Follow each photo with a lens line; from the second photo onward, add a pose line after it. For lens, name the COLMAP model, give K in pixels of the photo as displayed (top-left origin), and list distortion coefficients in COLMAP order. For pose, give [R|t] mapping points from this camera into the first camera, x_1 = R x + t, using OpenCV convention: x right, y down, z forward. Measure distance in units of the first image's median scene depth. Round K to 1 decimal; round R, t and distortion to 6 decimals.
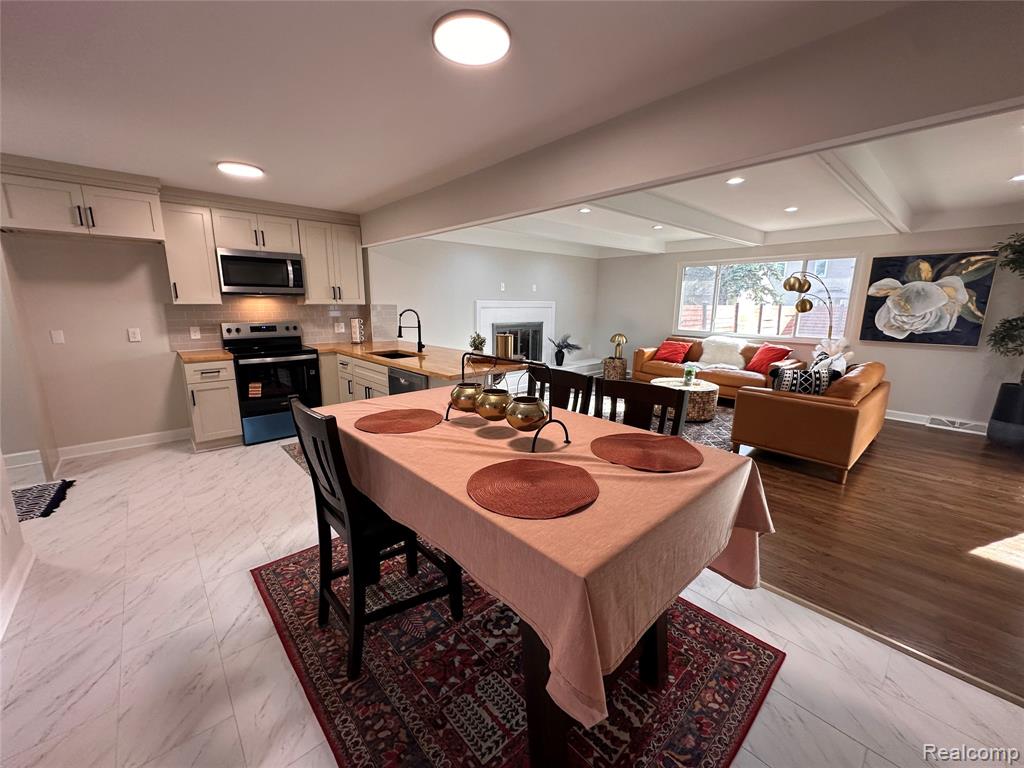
lens RADIAL K [[407.6, 0, 510.3], [0, 407.6, 384.1], [0, 0, 1]] dist [-0.002145, -0.000154]
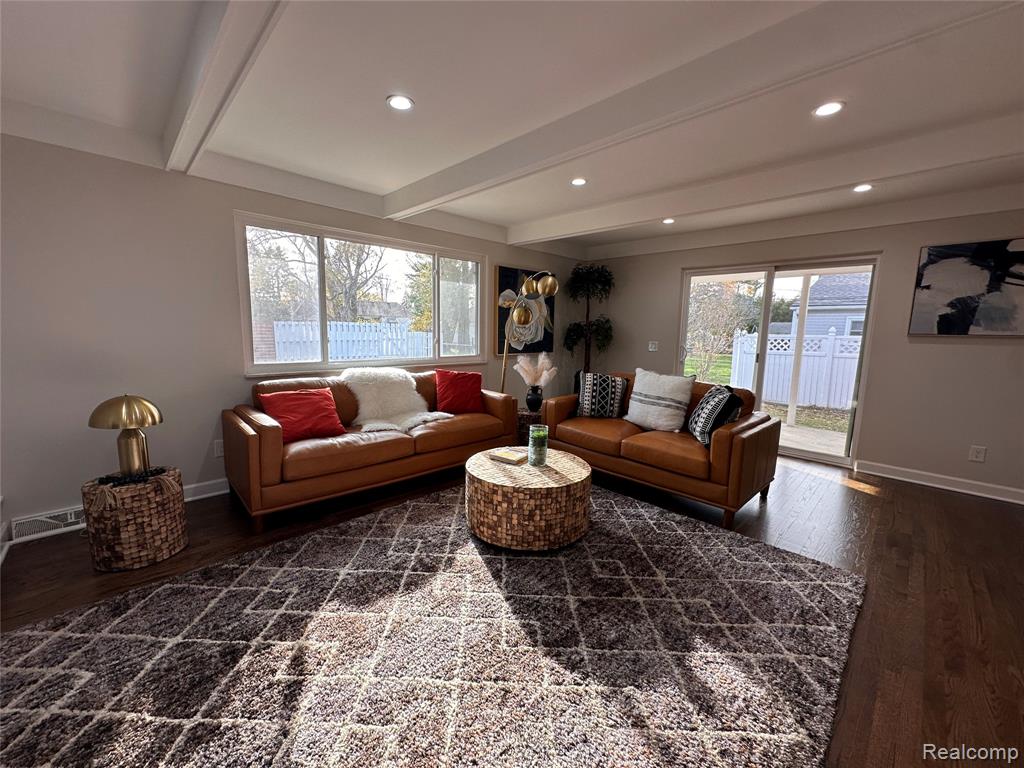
lens RADIAL K [[407.6, 0, 510.3], [0, 407.6, 384.1], [0, 0, 1]] dist [-0.002145, -0.000154]
pose [[-0.041060, -0.143839, 0.988749, -0.072652], [0.178823, 0.972548, 0.148909, -0.205303], [-0.983024, 0.182925, -0.014211, 1.171322]]
